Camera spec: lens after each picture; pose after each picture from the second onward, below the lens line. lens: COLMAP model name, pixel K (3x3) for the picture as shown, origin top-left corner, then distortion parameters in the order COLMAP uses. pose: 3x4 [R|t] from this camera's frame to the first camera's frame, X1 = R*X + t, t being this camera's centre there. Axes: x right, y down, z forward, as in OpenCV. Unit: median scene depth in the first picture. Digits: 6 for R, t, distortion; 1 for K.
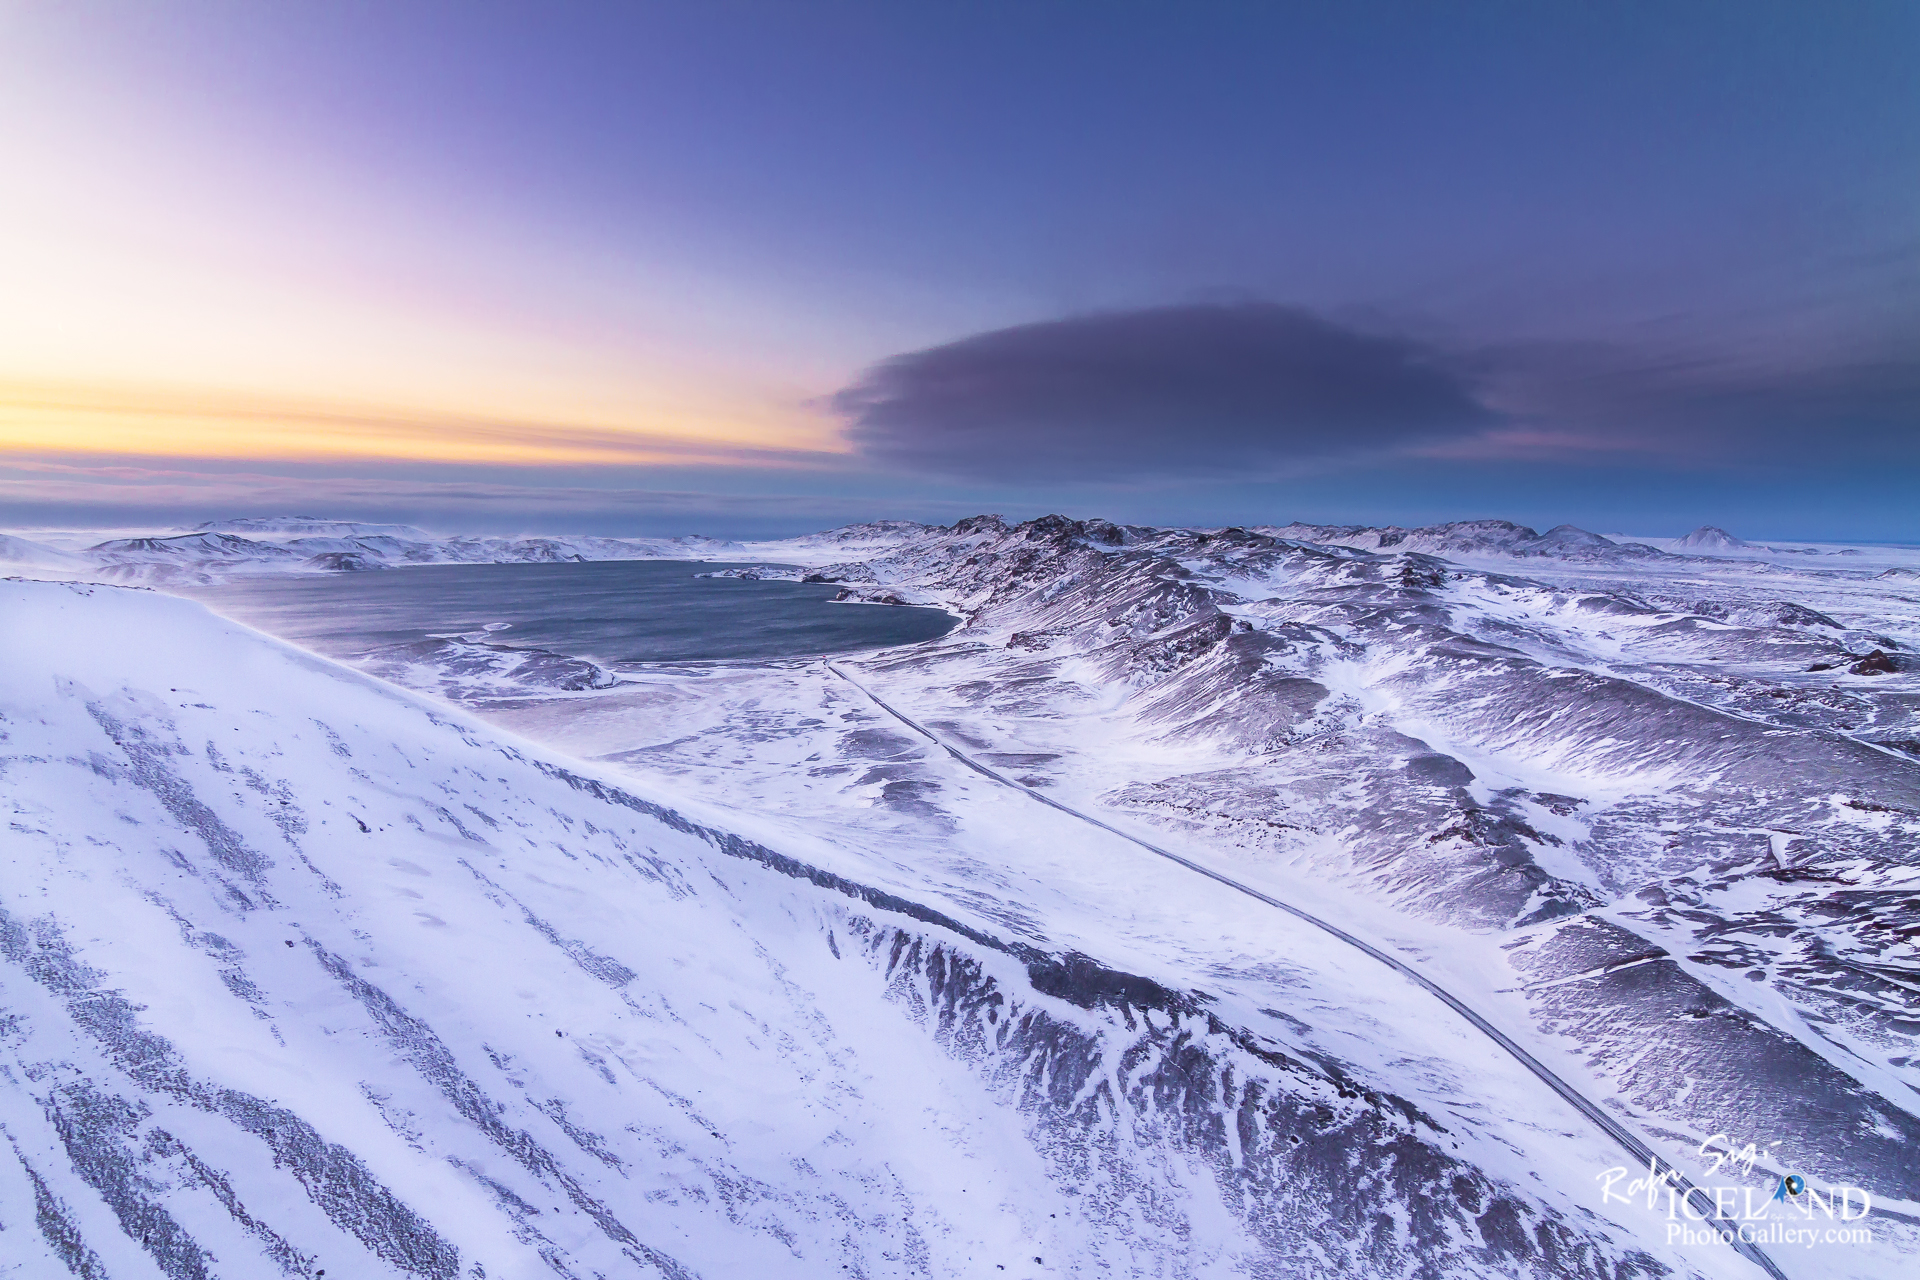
lens RADIAL K [[1099.7, 0, 963.9], [0, 1099.7, 655.5], [0, 0, 1]] dist [-0.003554, 0.003226]
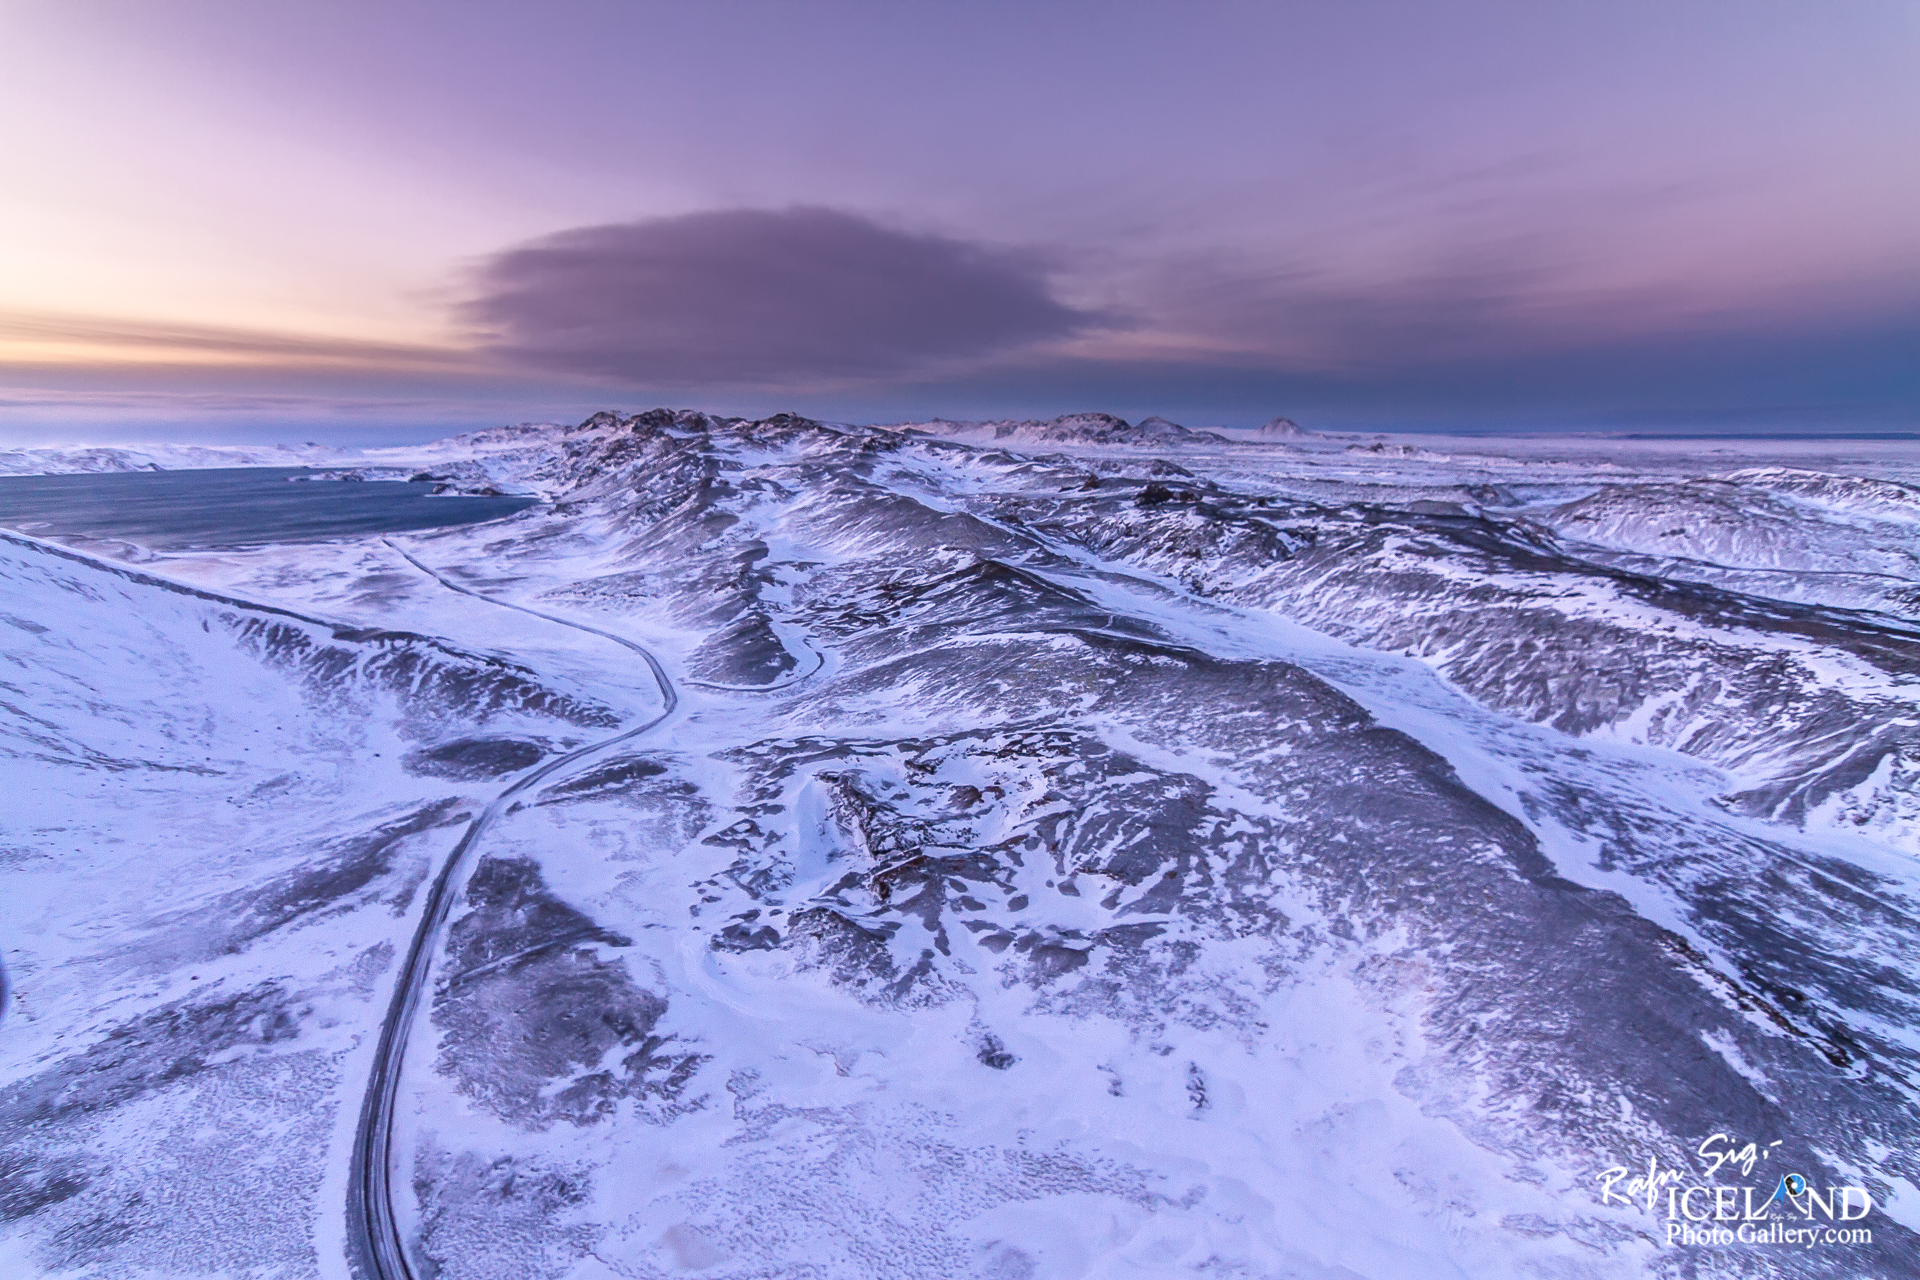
lens RADIAL K [[1099.7, 0, 963.9], [0, 1099.7, 655.5], [0, 0, 1]] dist [-0.003554, 0.003226]
pose [[0.960694, -0.070687, 0.268460, 0.140978], [0.047500, 0.994633, 0.091913, 0.054909], [-0.273517, -0.075549, 0.958896, -0.241118]]
